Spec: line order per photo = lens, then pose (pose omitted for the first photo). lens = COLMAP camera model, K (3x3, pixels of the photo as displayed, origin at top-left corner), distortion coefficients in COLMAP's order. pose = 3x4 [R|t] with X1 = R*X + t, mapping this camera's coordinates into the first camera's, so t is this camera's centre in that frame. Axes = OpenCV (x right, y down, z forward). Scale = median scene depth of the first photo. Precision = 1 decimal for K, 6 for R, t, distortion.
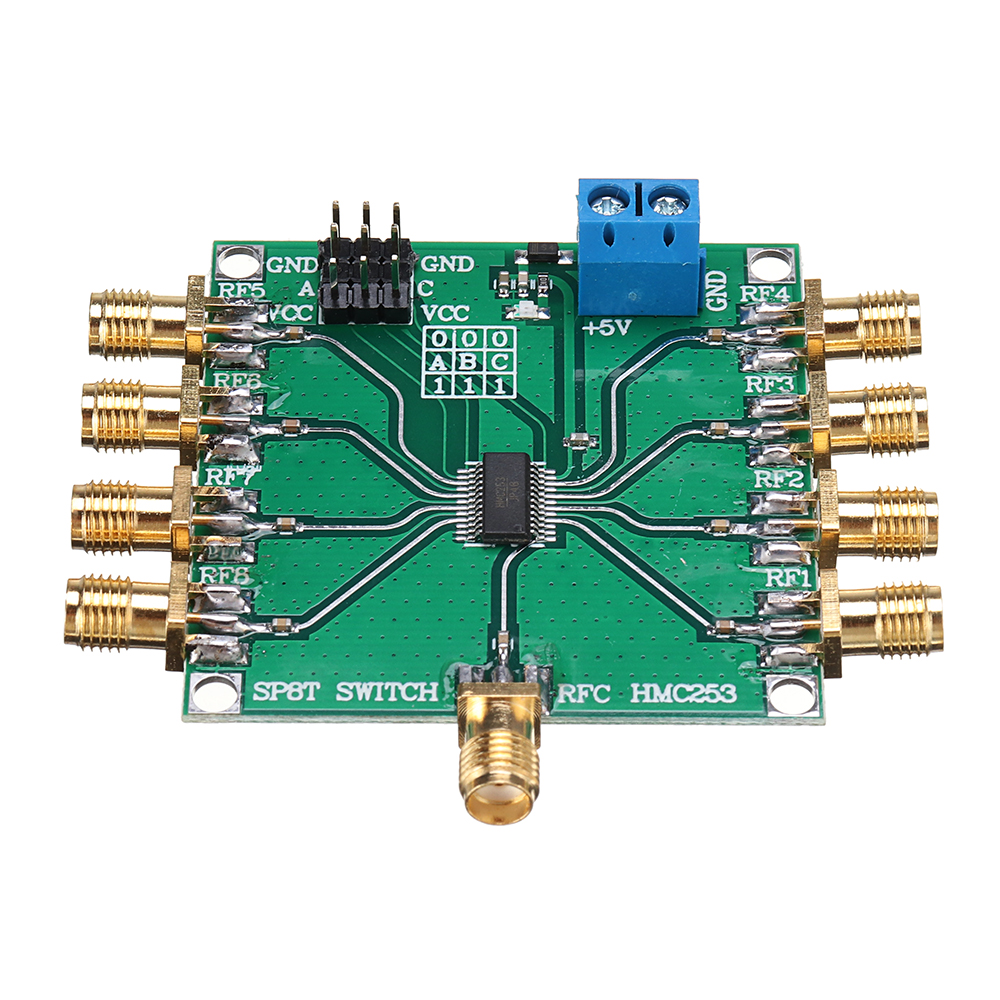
lens RADIAL K [[4130.8, 0, 476.1], [0, 4130.8, 494.3], [0, 0, 1]] dist [0.288987, 0.000000]
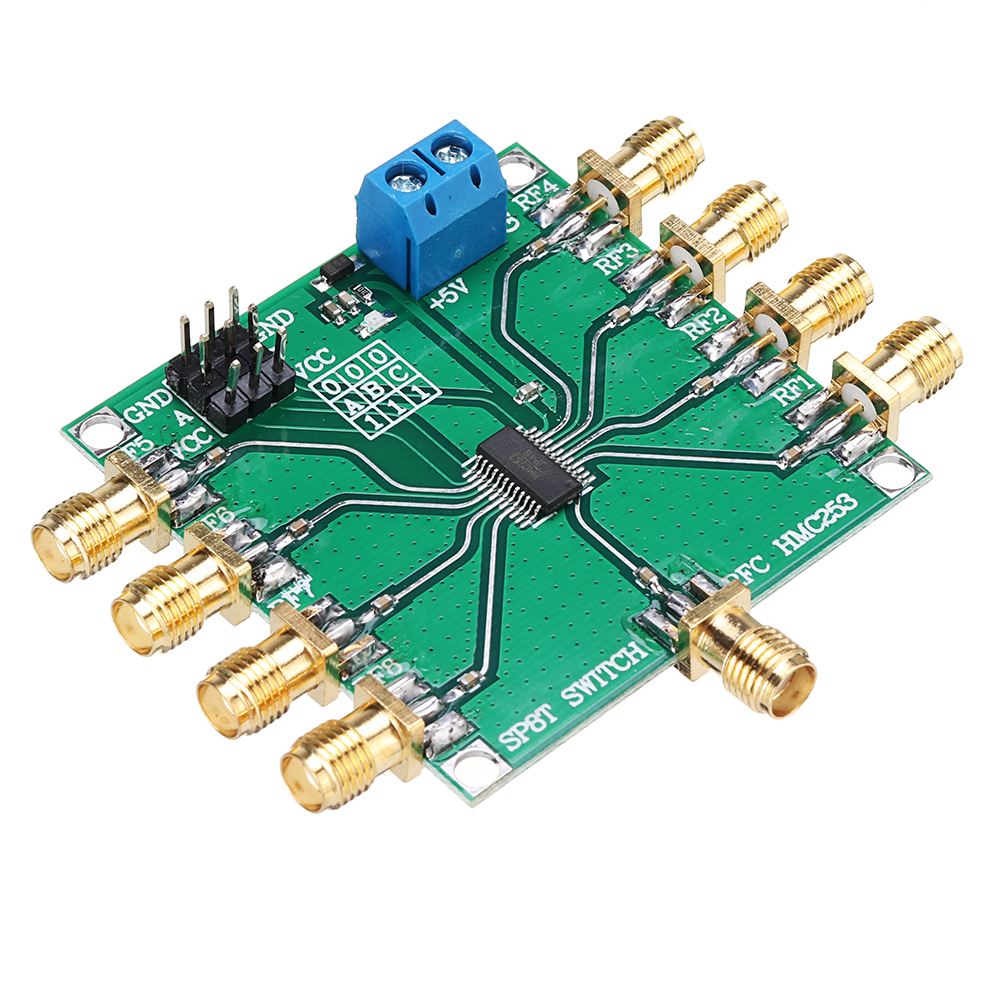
lens RADIAL K [[4484.7, 0, 475.4], [0, 4484.7, 530.8], [0, 0, 1]] dist [0.296129, 0.000000]
pose [[0.737407, -0.508246, 0.444878, -0.479262], [0.514799, 0.849295, 0.116963, -0.116847], [-0.437278, 0.142773, 0.887921, 0.049084]]
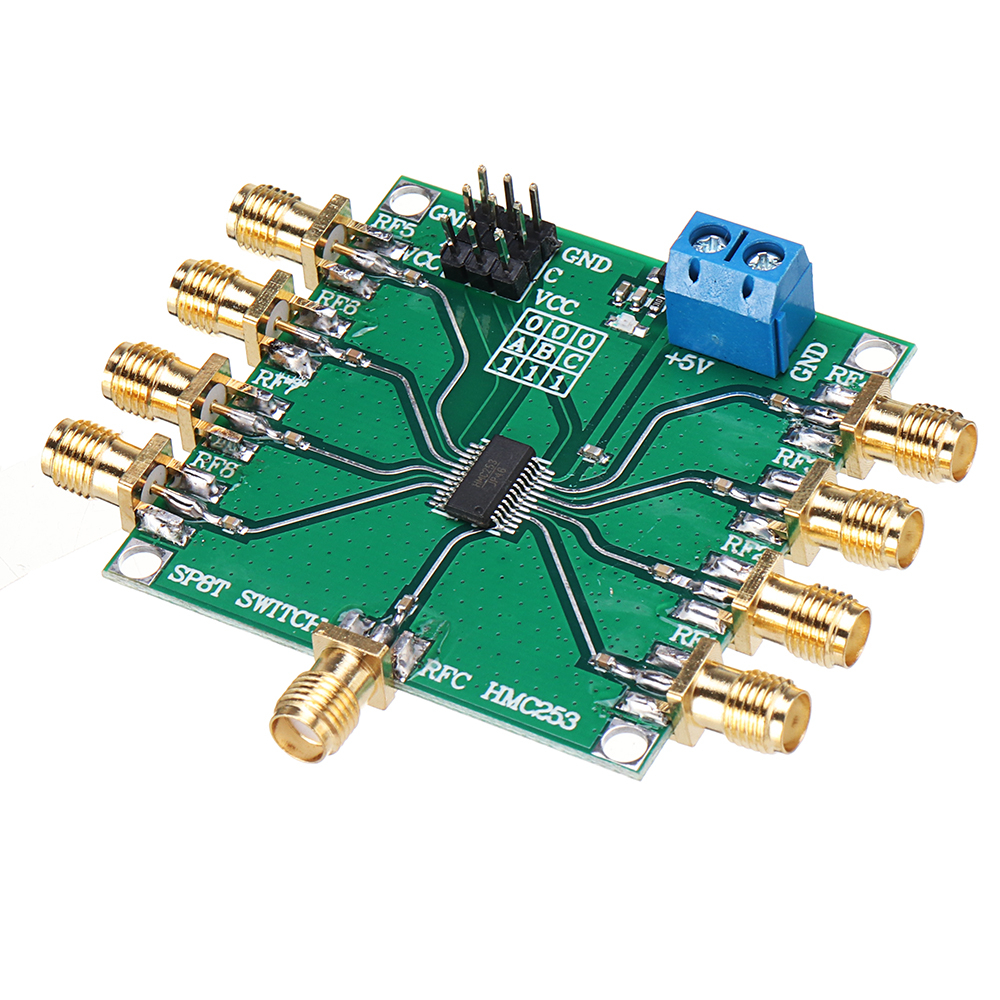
lens RADIAL K [[4484.7, 0, 463.1], [0, 4484.7, 473.0], [0, 0, 1]] dist [0.296129, 0.000000]
pose [[0.873000, 0.306015, -0.379771, 0.412101], [-0.312819, 0.948728, 0.045381, -0.047947], [0.374187, 0.079182, 0.923967, -0.024495]]
